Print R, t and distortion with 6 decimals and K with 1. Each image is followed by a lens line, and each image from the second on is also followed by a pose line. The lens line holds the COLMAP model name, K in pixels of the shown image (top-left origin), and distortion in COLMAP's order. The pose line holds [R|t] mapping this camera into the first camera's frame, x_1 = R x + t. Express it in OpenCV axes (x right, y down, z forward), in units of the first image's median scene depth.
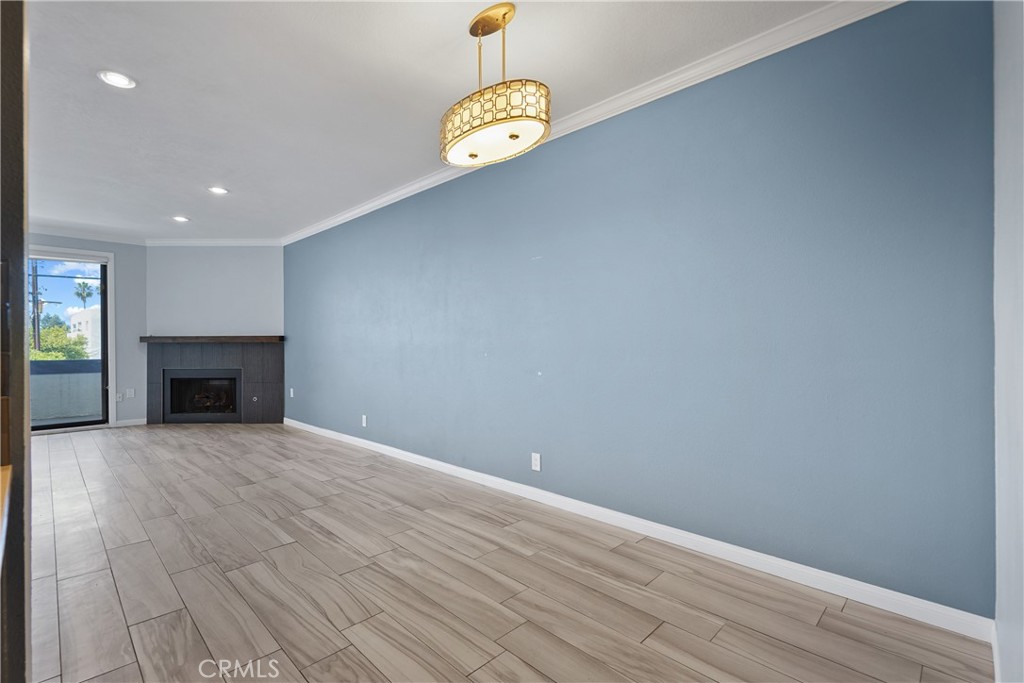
lens RADIAL K [[464.9, 0, 512.0], [0, 464.9, 341.5], [0, 0, 1]] dist [-0.001824, -0.000426]
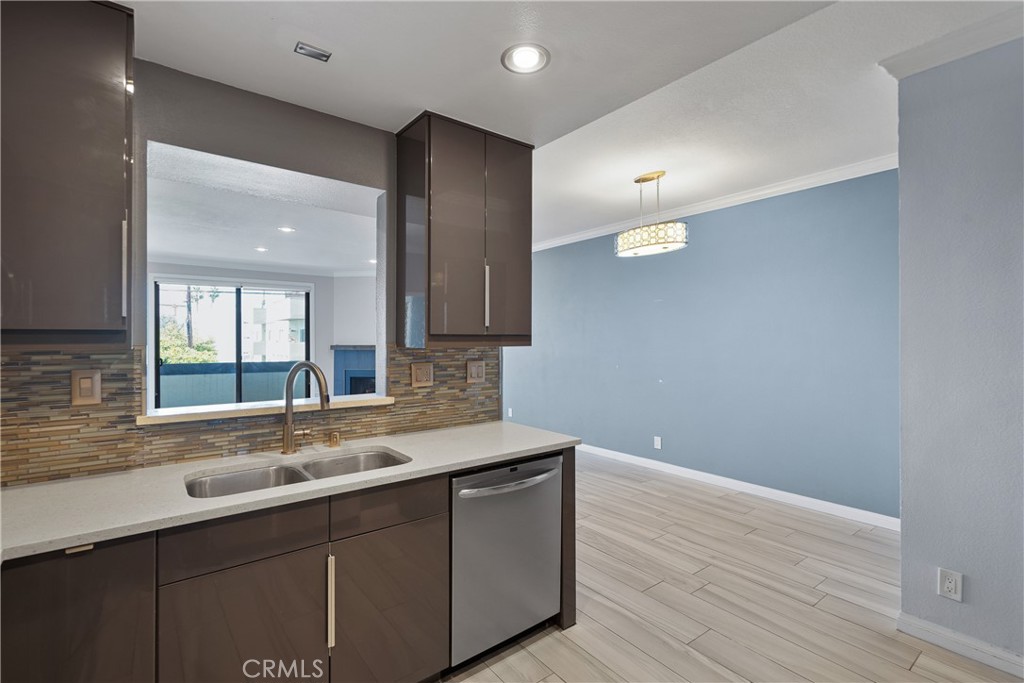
lens RADIAL K [[466.4, 0, 511.8], [0, 466.4, 337.0], [0, 0, 1]] dist [-0.001450, 0.000285]
pose [[0.990153, 0.003222, -0.139950, -0.102132], [-0.003942, 0.999980, -0.004873, -0.030894], [0.139932, 0.005376, 0.990147, -0.258118]]
